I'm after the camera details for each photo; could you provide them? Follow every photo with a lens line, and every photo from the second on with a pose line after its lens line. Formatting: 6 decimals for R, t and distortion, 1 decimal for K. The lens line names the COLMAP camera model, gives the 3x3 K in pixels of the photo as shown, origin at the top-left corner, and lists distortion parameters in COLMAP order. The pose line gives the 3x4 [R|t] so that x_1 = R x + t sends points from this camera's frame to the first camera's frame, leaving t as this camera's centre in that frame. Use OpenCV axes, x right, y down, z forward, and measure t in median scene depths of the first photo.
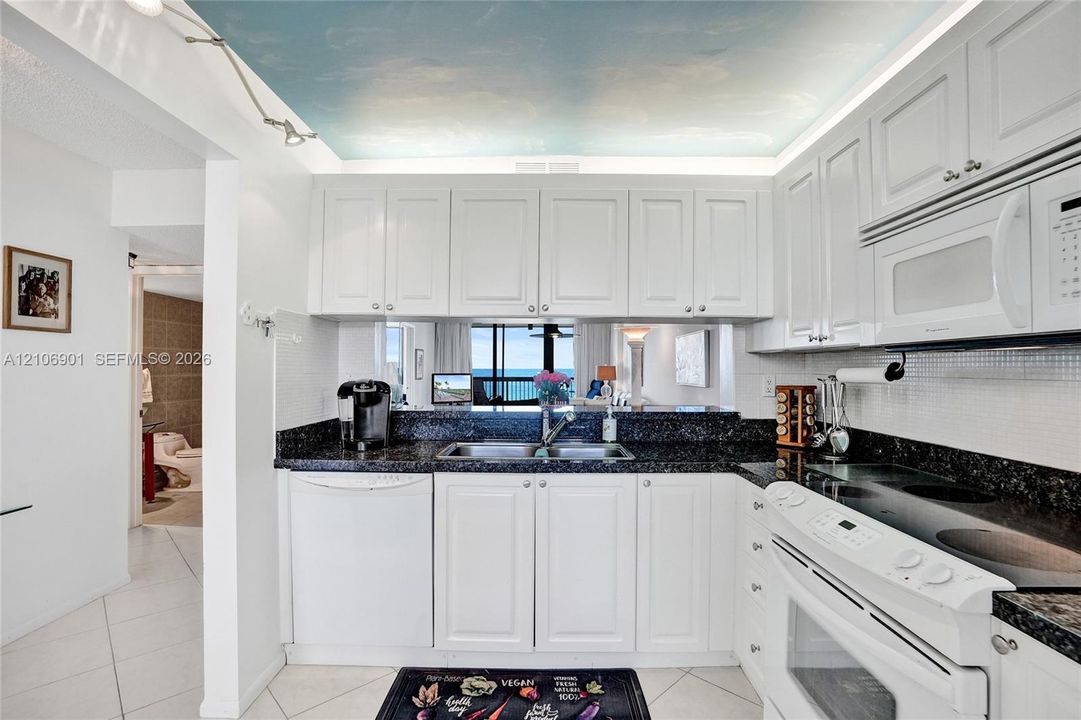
lens RADIAL K [[507.2, 0, 539.4], [0, 507.2, 359.9], [0, 0, 1]] dist [-0.022329, 0.000289]
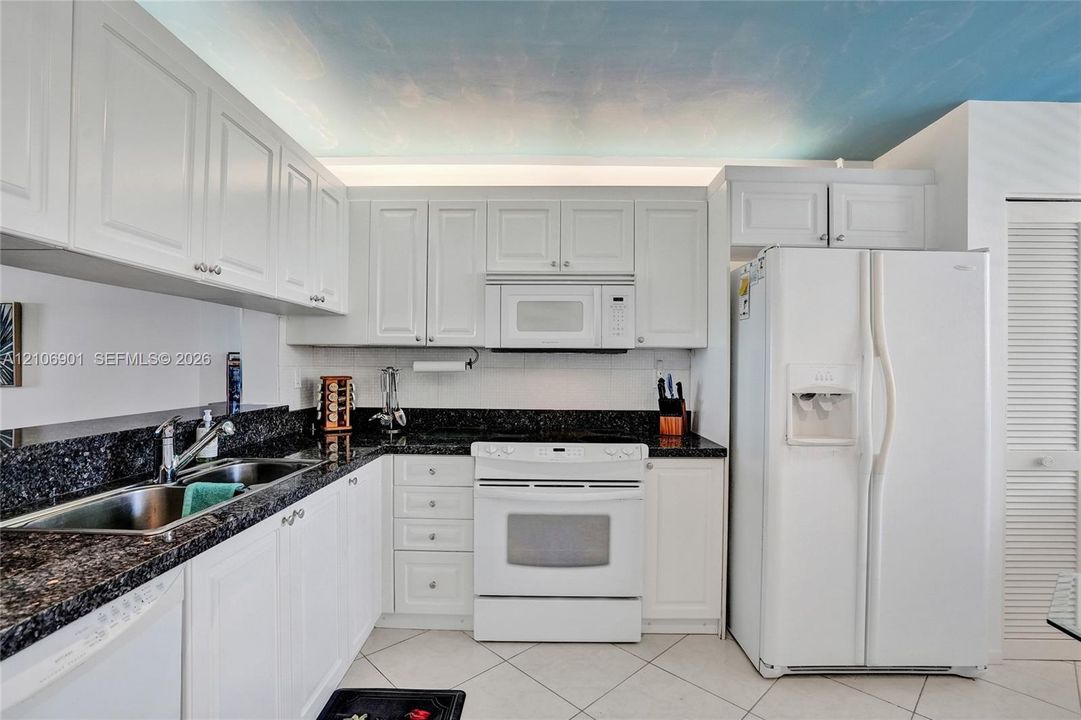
lens RADIAL K [[507.2, 0, 541.5], [0, 507.2, 365.1], [0, 0, 1]] dist [-0.022329, 0.000289]
pose [[-0.007948, 0.000827, 0.999968, -0.853013], [-0.024580, 0.999697, -0.001022, 0.021808], [-0.999666, -0.024587, -0.007925, 0.771112]]
